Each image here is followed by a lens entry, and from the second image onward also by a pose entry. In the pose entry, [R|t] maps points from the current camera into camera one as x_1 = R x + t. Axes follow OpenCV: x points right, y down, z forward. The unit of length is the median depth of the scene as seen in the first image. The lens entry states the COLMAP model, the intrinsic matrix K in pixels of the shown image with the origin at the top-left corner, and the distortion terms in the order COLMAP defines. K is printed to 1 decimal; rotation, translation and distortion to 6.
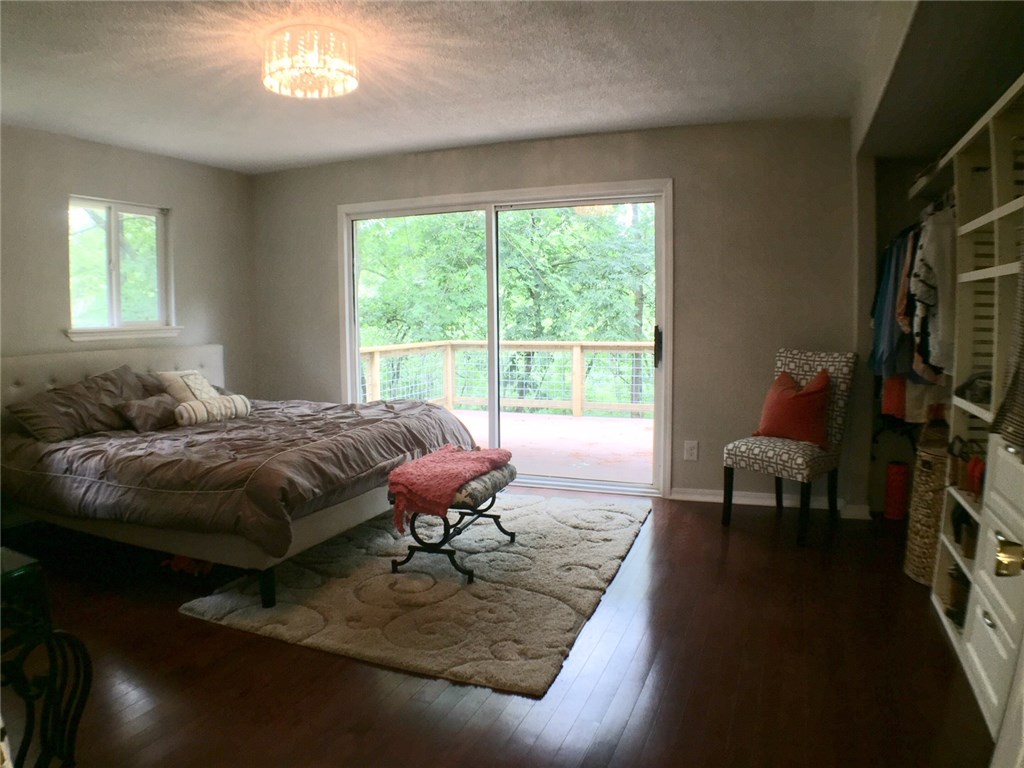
lens RADIAL K [[699.6, 0, 505.6], [0, 699.6, 373.9], [0, 0, 1]] dist [-0.212813, 0.036521]
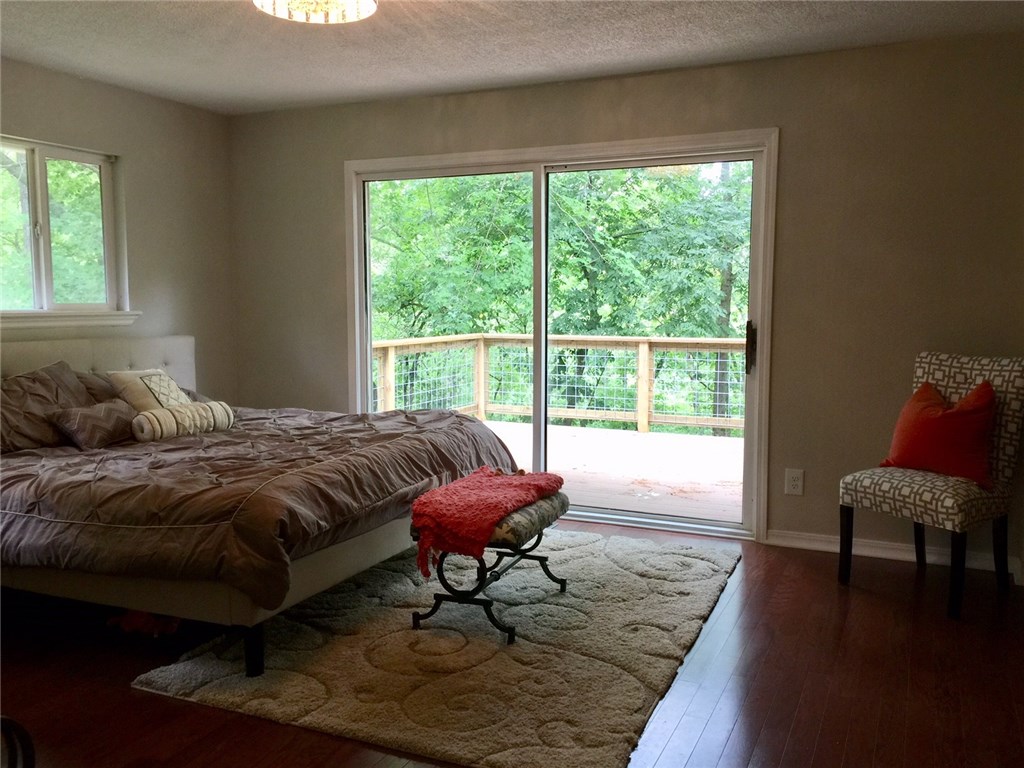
lens RADIAL K [[892.5, 0, 508.0], [0, 892.5, 373.4], [0, 0, 1]] dist [0.068079, -0.074806]
pose [[0.998775, 0.015196, -0.047088, -0.008457], [-0.015244, 0.999884, -0.000657, -0.006736], [0.047073, 0.001374, 0.998891, -0.034589]]
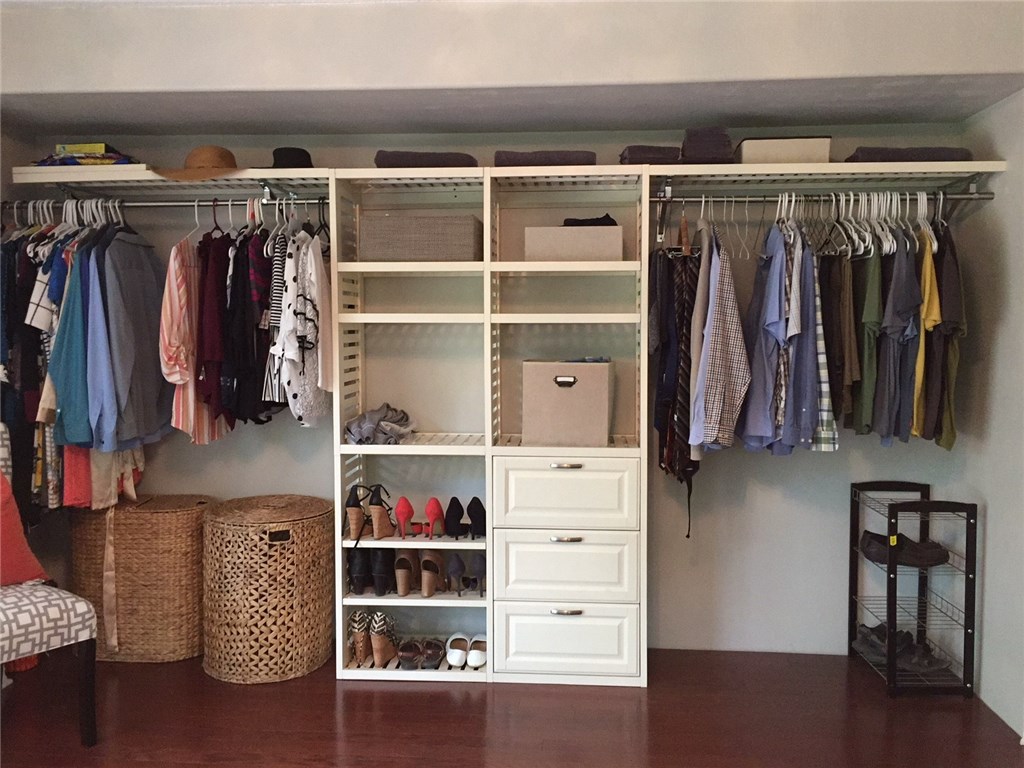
lens RADIAL K [[892.5, 0, 508.0], [0, 892.5, 373.4], [0, 0, 1]] dist [0.068079, -0.074806]
pose [[-0.304375, -0.046691, 0.951407, -0.413051], [0.078840, 0.994136, 0.074010, -0.102807], [-0.949284, 0.097535, -0.298909, 0.792377]]
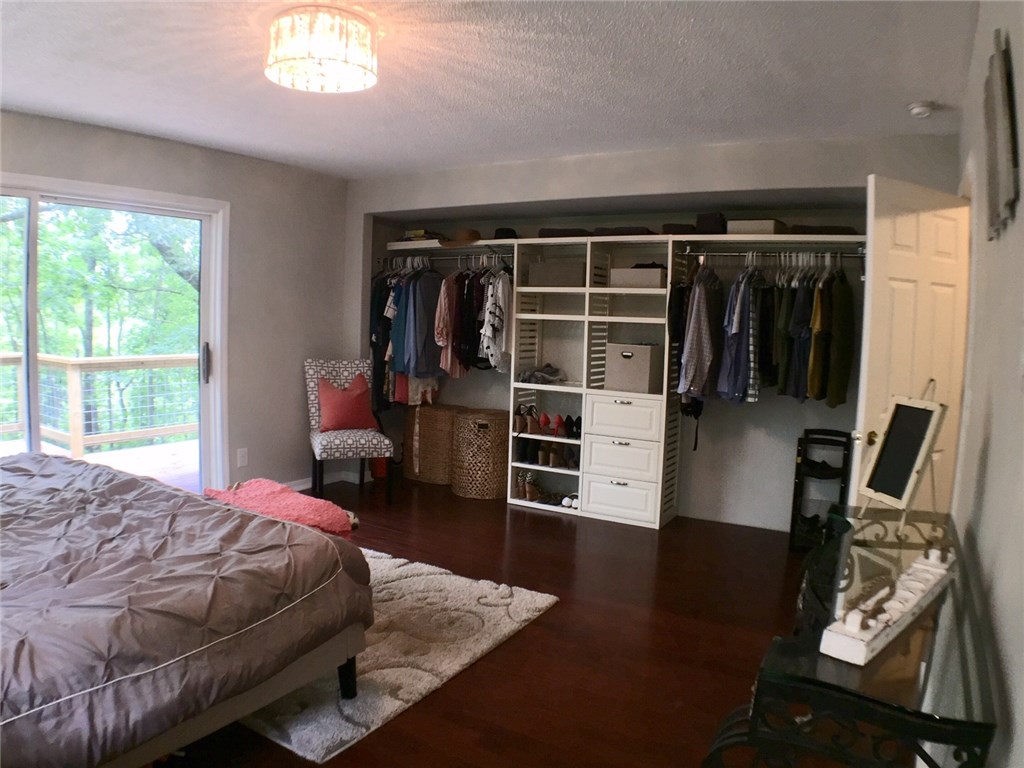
lens RADIAL K [[699.6, 0, 505.6], [0, 699.6, 373.9], [0, 0, 1]] dist [-0.212813, 0.036521]
pose [[0.165757, -0.065028, 0.984020, -0.830612], [0.046661, 0.997223, 0.058040, -0.072790], [-0.985062, 0.036295, 0.168331, 0.479931]]
